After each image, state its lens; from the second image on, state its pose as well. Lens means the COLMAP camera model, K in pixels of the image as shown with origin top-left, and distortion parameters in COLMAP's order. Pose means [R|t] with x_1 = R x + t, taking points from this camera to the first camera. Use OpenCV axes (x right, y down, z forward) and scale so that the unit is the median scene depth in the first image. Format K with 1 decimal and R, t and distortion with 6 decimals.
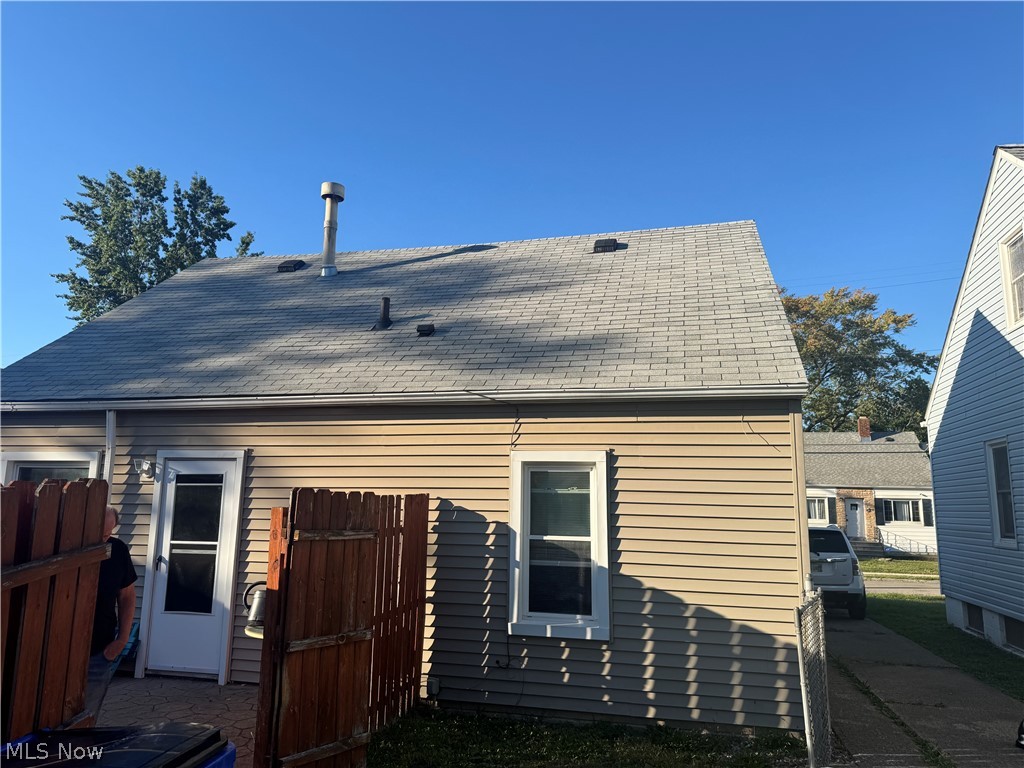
lens RADIAL K [[728.7, 0, 511.8], [0, 728.7, 360.7], [0, 0, 1]] dist [0.057351, -0.061012]
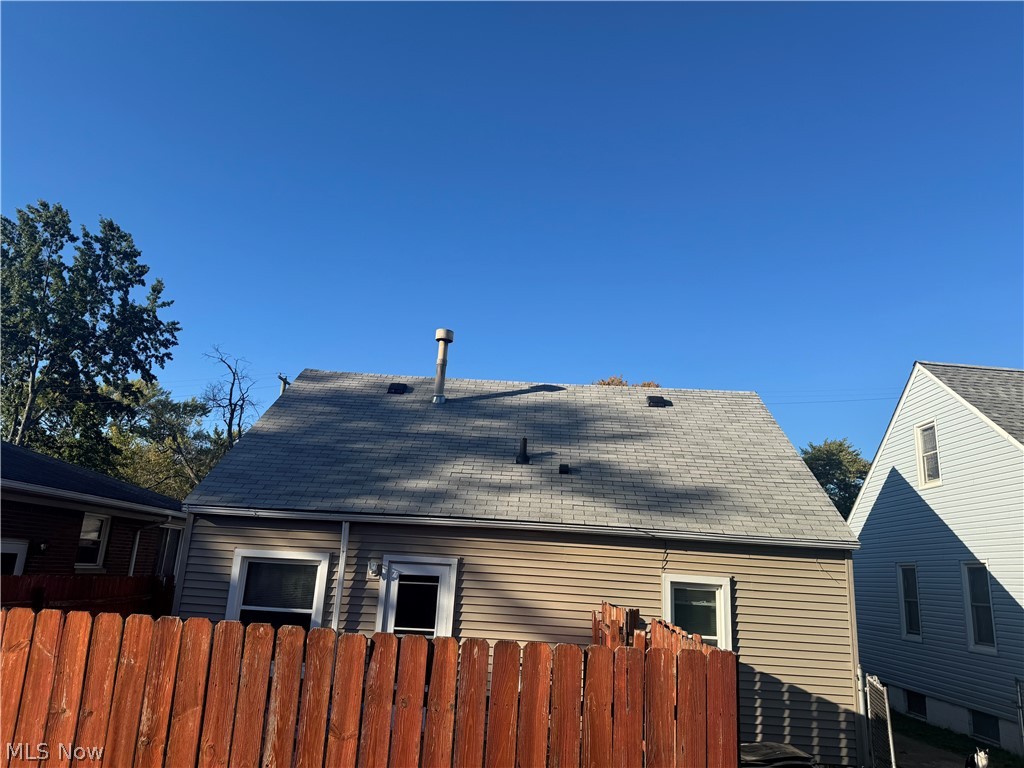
lens RADIAL K [[728.7, 0, 511.8], [0, 728.7, 360.7], [0, 0, 1]] dist [0.057351, -0.061012]
pose [[0.974928, 0.096920, 0.200307, -0.555971], [-0.080911, 0.992949, -0.086640, -0.128694], [-0.207291, 0.068261, 0.975895, -0.352113]]
